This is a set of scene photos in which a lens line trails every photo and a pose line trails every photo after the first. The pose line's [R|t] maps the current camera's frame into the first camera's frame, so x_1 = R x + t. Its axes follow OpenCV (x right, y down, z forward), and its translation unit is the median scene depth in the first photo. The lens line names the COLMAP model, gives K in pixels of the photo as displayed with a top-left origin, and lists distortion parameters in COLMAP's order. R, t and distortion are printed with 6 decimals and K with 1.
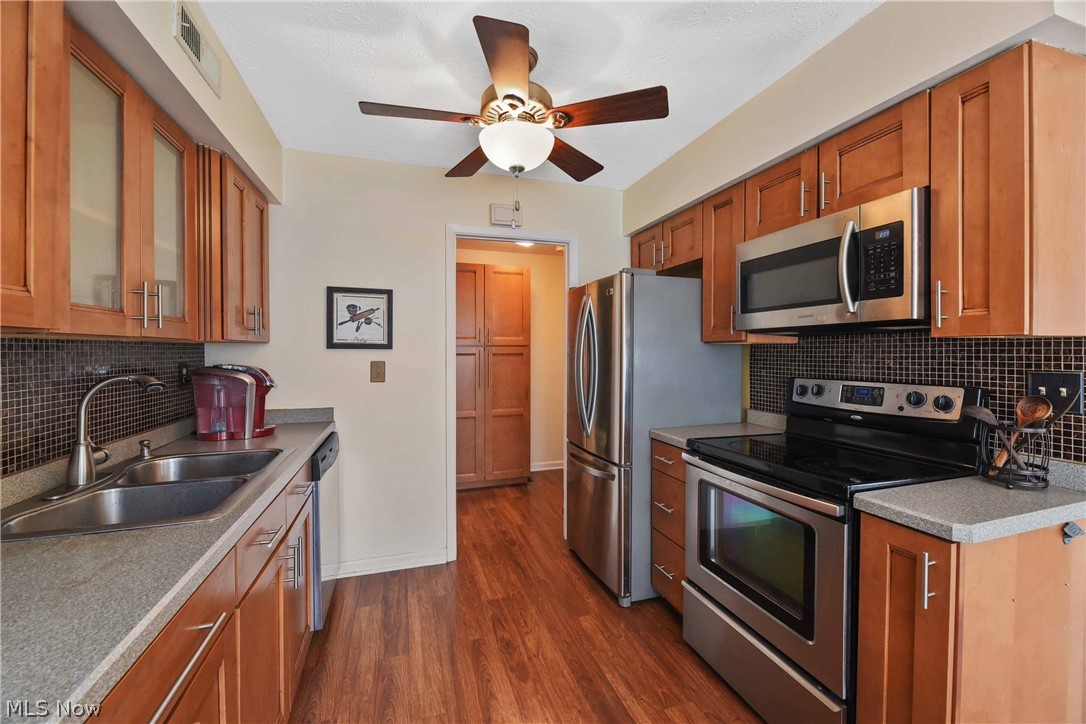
lens RADIAL K [[446.2, 0, 543.9], [0, 446.2, 359.2], [0, 0, 1]] dist [-0.000025, 0.000063]
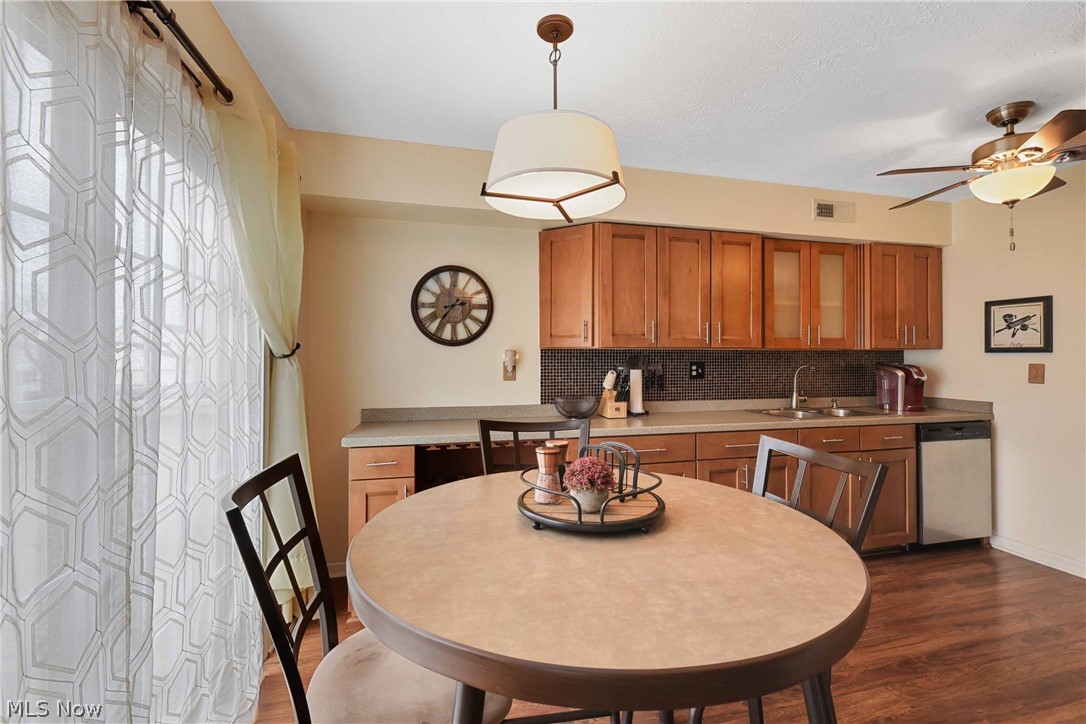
lens RADIAL K [[459.8, 0, 545.0], [0, 459.8, 356.5], [0, 0, 1]] dist [-0.000004, 0.000011]
pose [[-0.068472, -0.002021, -0.997651, 0.842257], [-0.018873, 0.999822, -0.000730, 0.010548], [0.997474, 0.018779, -0.068498, -0.111035]]
